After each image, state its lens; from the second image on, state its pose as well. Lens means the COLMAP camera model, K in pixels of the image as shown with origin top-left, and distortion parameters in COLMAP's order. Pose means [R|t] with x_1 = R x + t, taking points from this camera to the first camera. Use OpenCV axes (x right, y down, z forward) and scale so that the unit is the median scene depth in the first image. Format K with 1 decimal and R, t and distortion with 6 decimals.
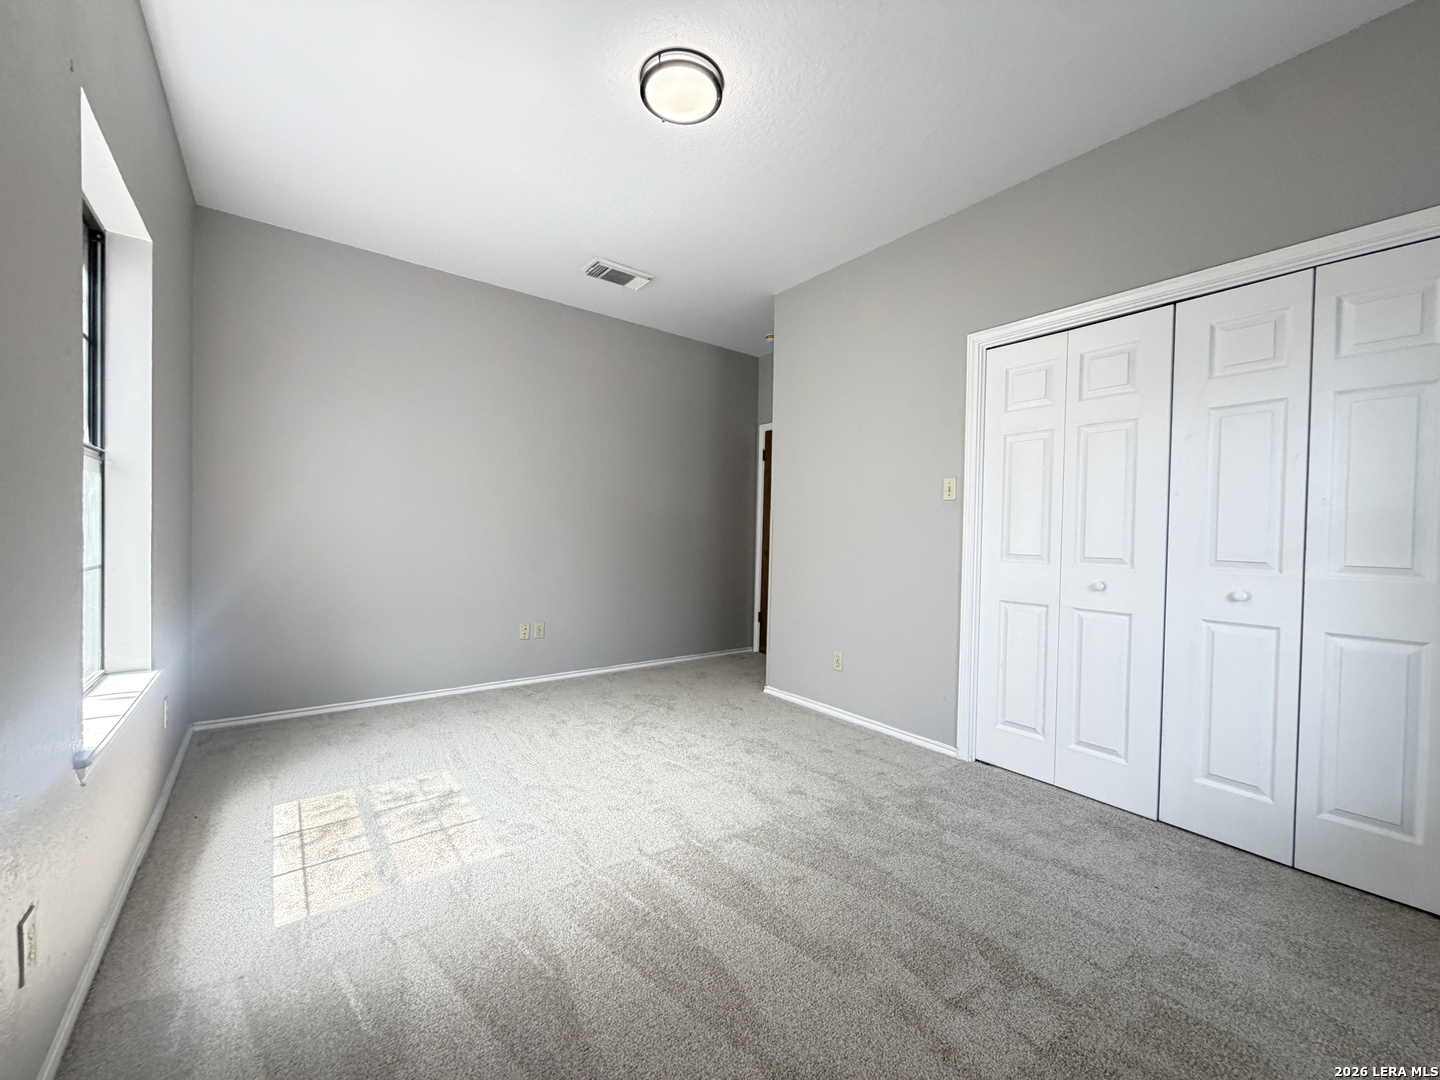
lens RADIAL K [[575.9, 0, 715.3], [0, 575.9, 537.5], [0, 0, 1]] dist [-0.001805, 0.000297]
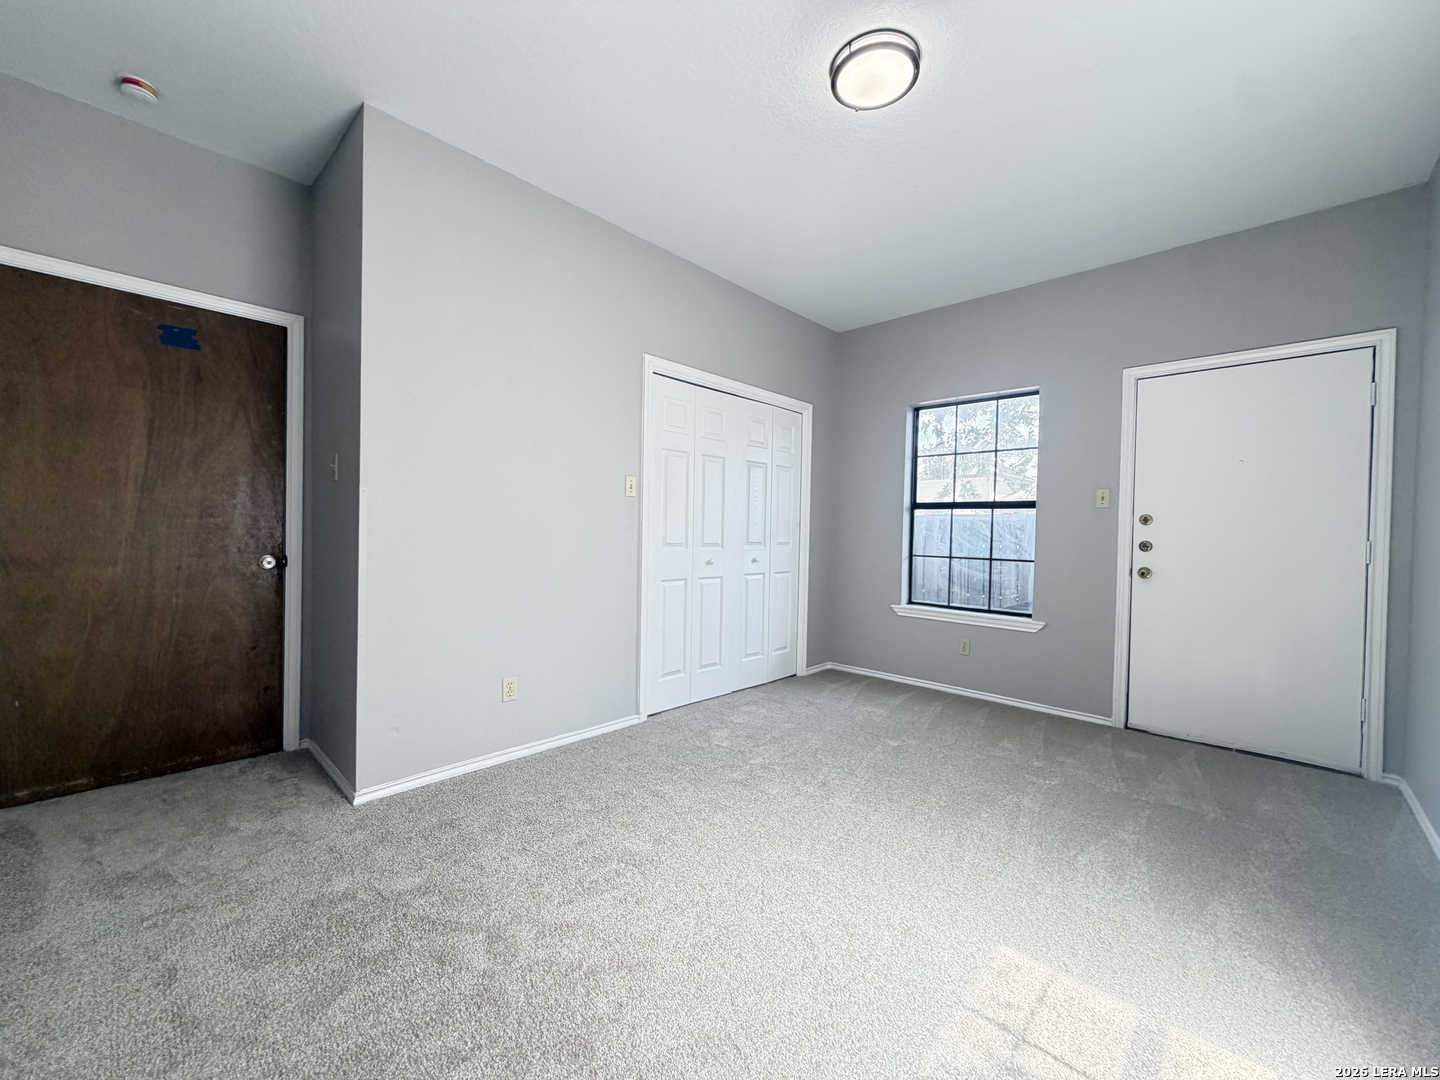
lens RADIAL K [[575.9, 0, 719.3], [0, 575.9, 538.3], [0, 0, 1]] dist [-0.001805, 0.000297]
pose [[-0.158612, -0.033001, 0.986789, -0.711405], [-0.011421, 0.999436, 0.031588, -0.021321], [-0.987275, -0.006260, -0.158899, 1.008552]]
